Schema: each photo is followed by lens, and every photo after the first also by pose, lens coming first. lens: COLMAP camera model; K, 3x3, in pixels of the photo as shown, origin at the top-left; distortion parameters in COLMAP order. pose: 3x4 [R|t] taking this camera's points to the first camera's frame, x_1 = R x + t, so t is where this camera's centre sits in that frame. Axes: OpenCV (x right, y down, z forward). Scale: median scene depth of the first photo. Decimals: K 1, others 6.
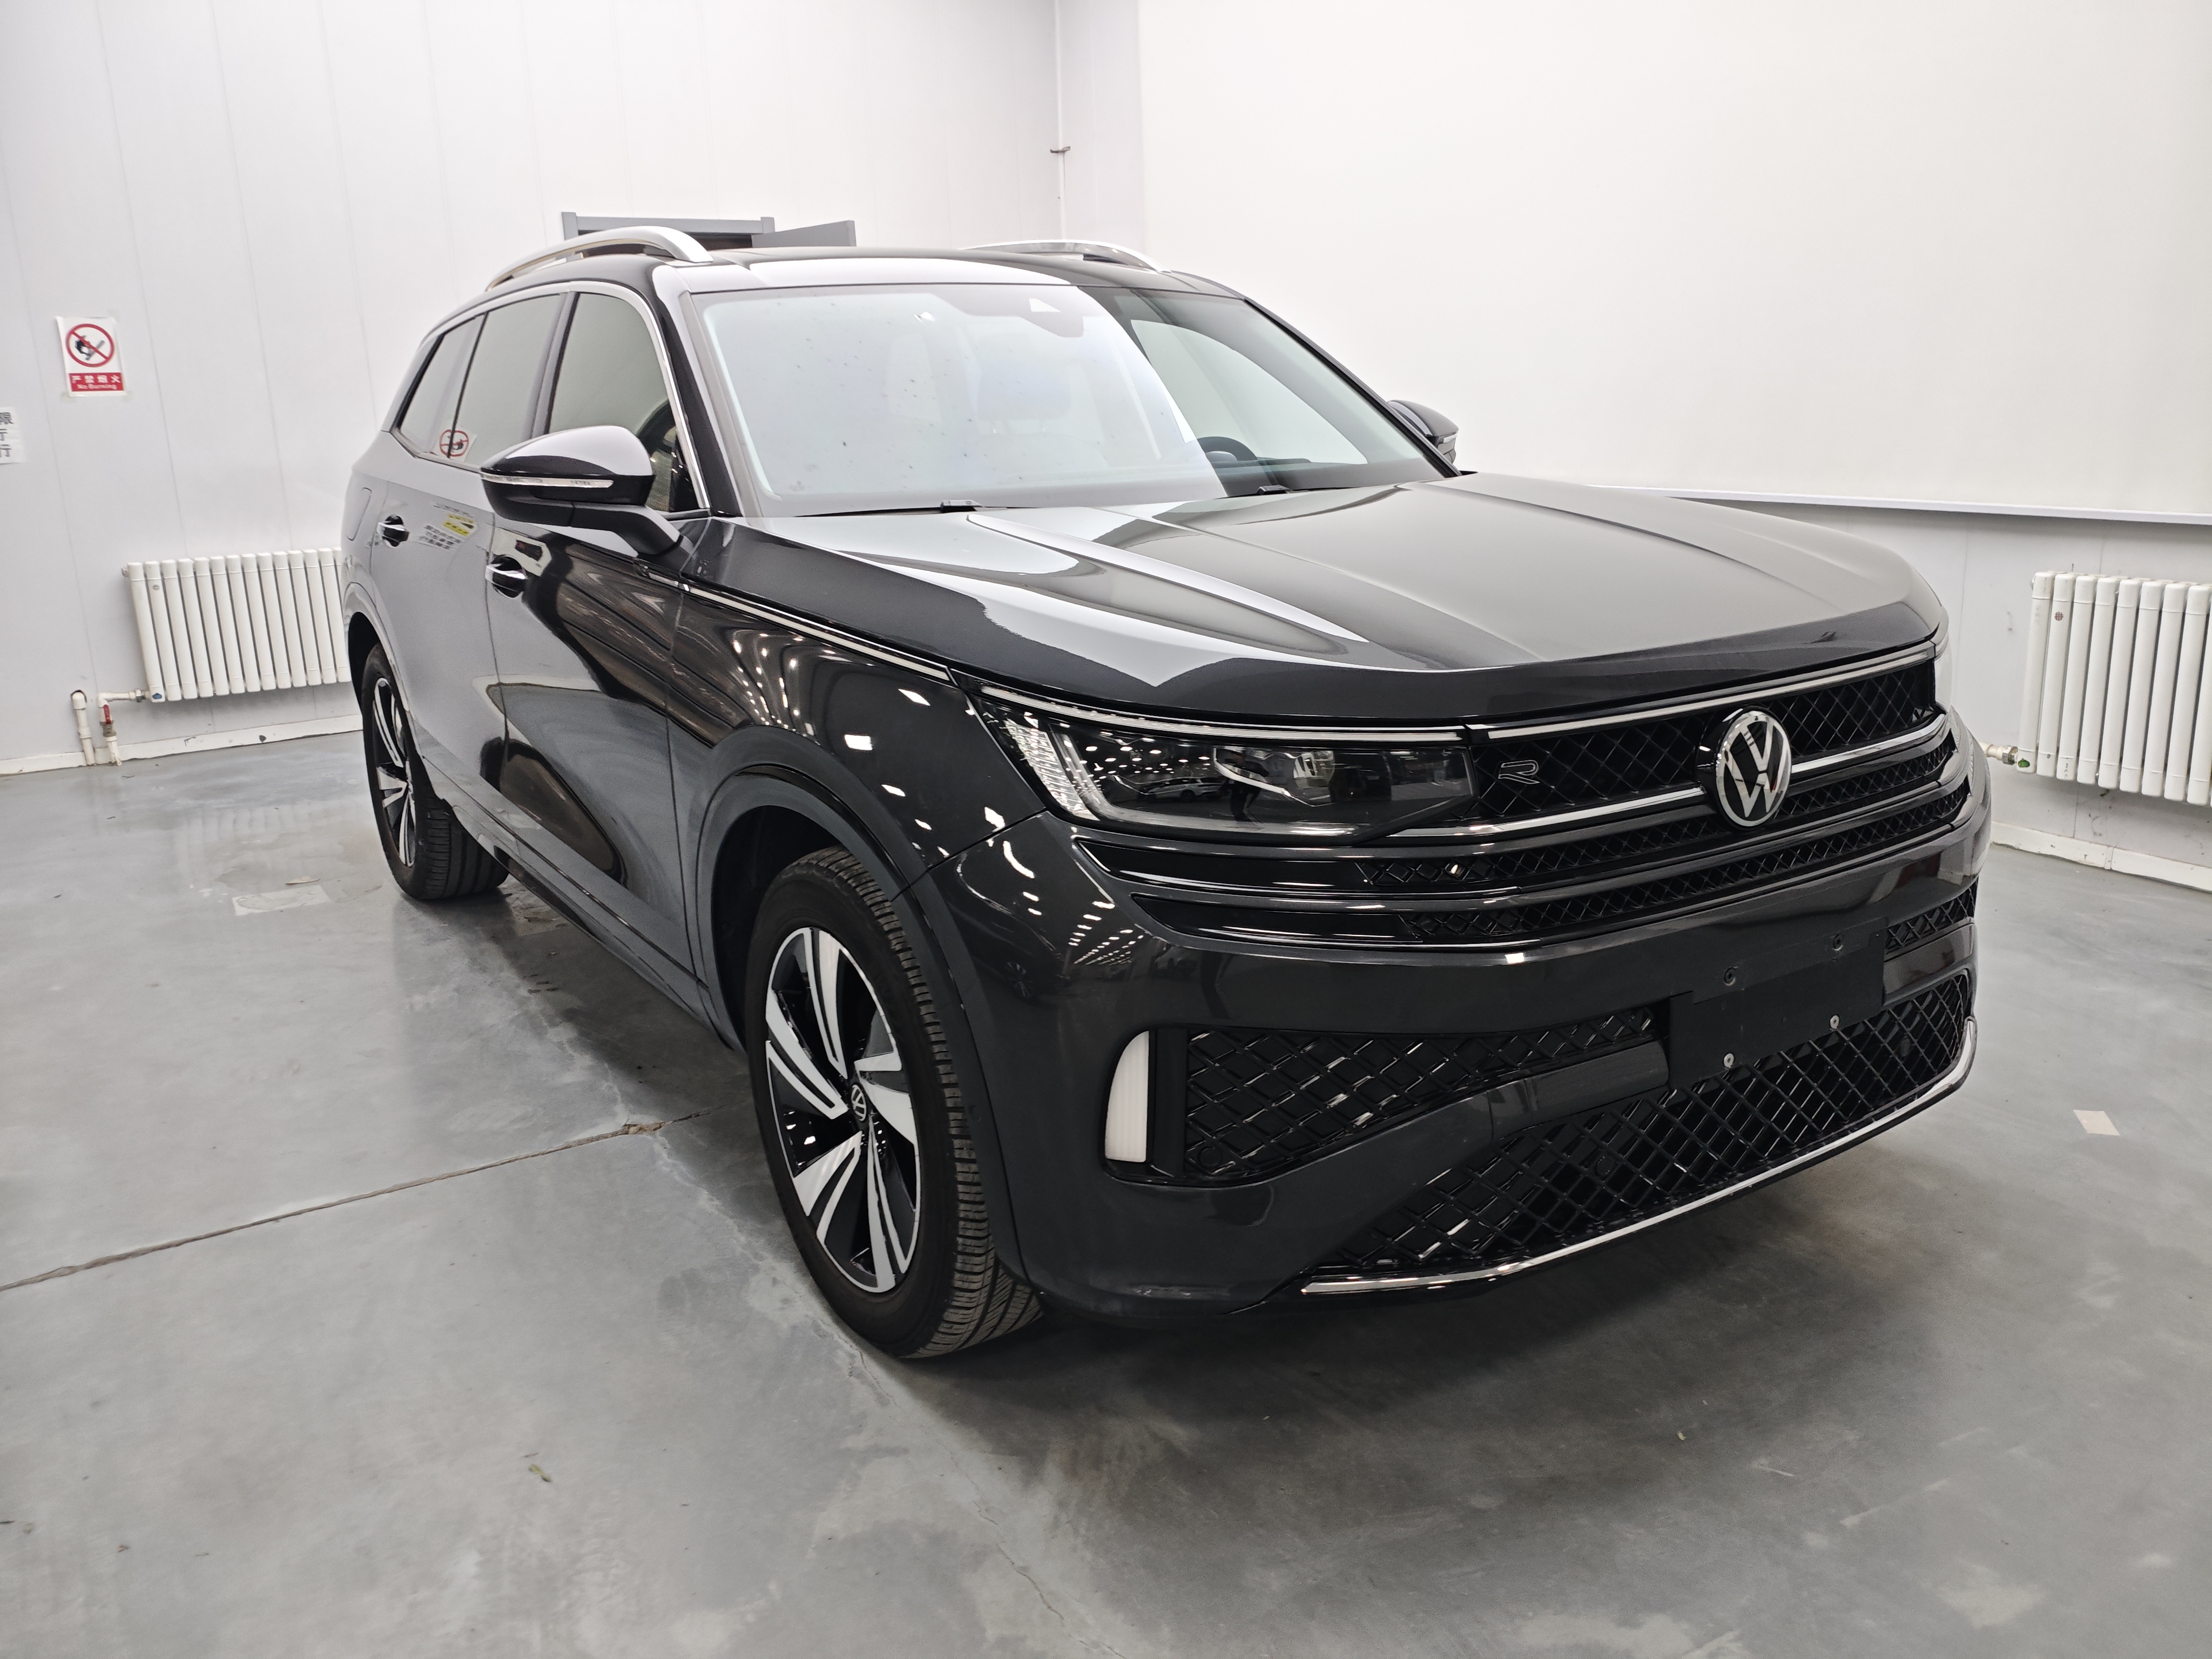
lens RADIAL K [[1707.4, 0, 1106.0], [0, 1707.4, 829.5], [0, 0, 1]] dist [0.008470, -0.013427]
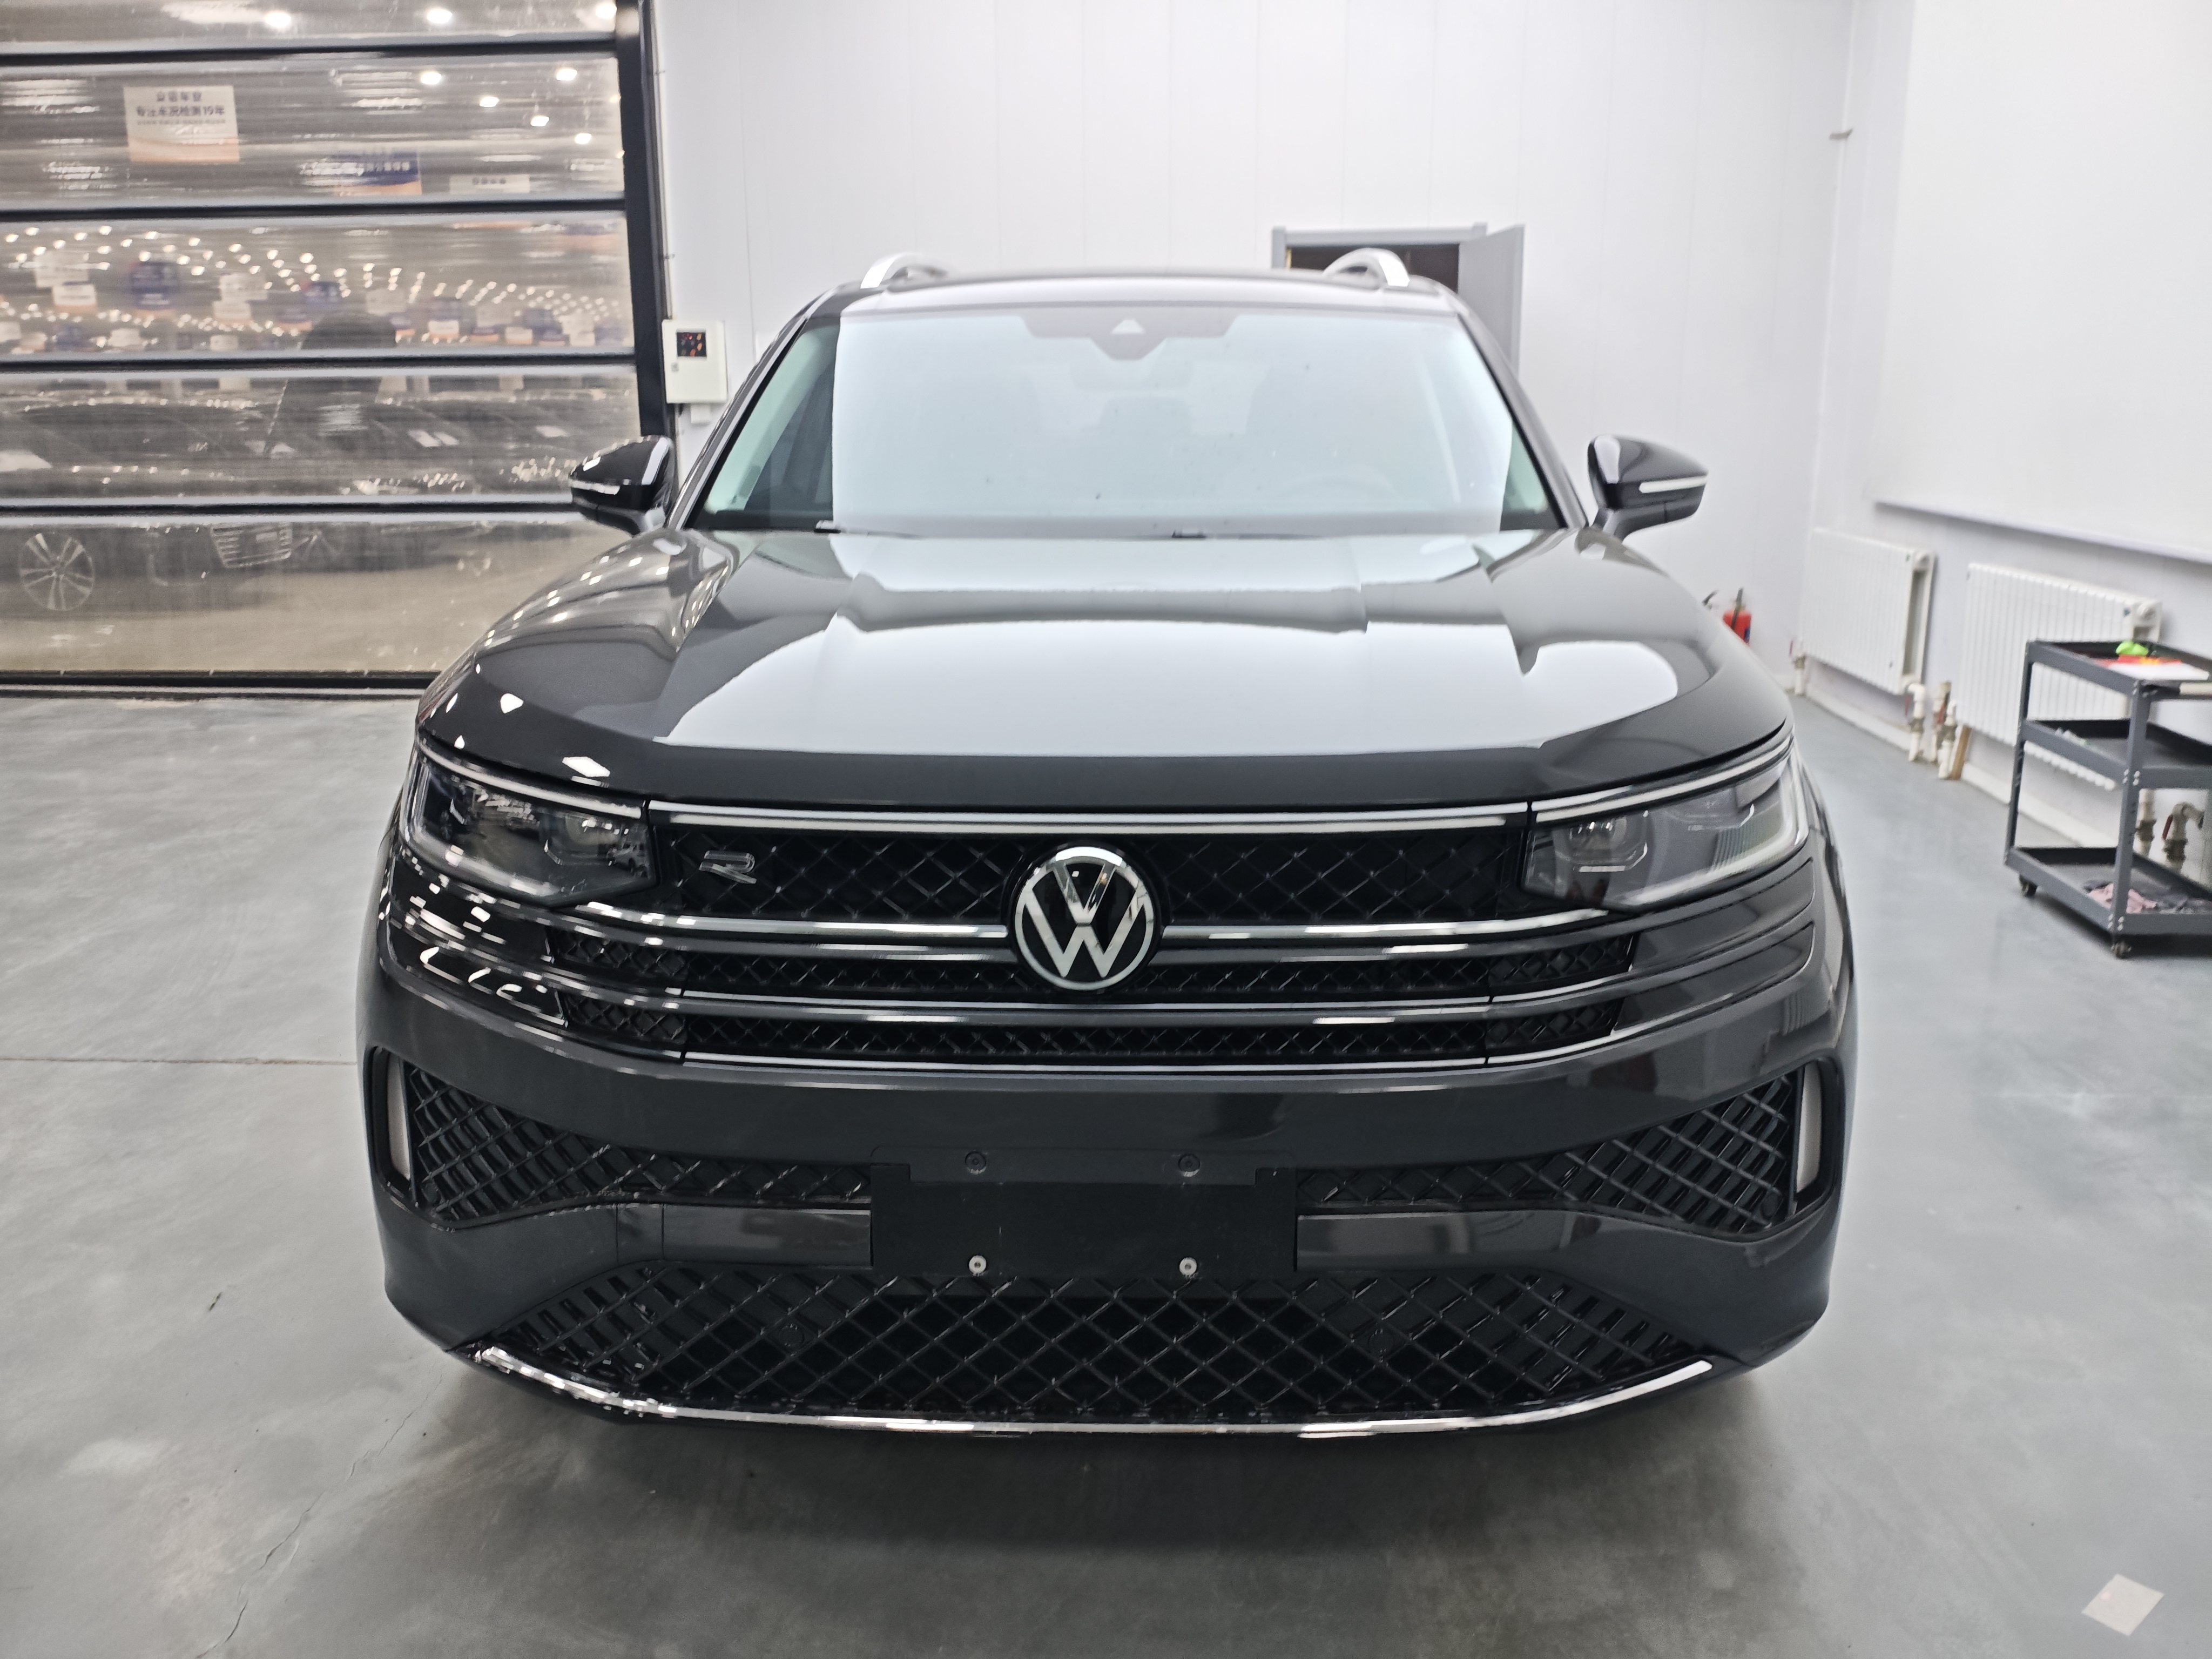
lens RADIAL K [[1707.4, 0, 1106.0], [0, 1707.4, 829.5], [0, 0, 1]] dist [0.008470, -0.013427]
pose [[0.810207, 0.161068, -0.563579, 0.821101], [-0.162957, 0.985495, 0.047381, -0.115136], [0.563036, 0.053451, 0.824702, 0.346284]]
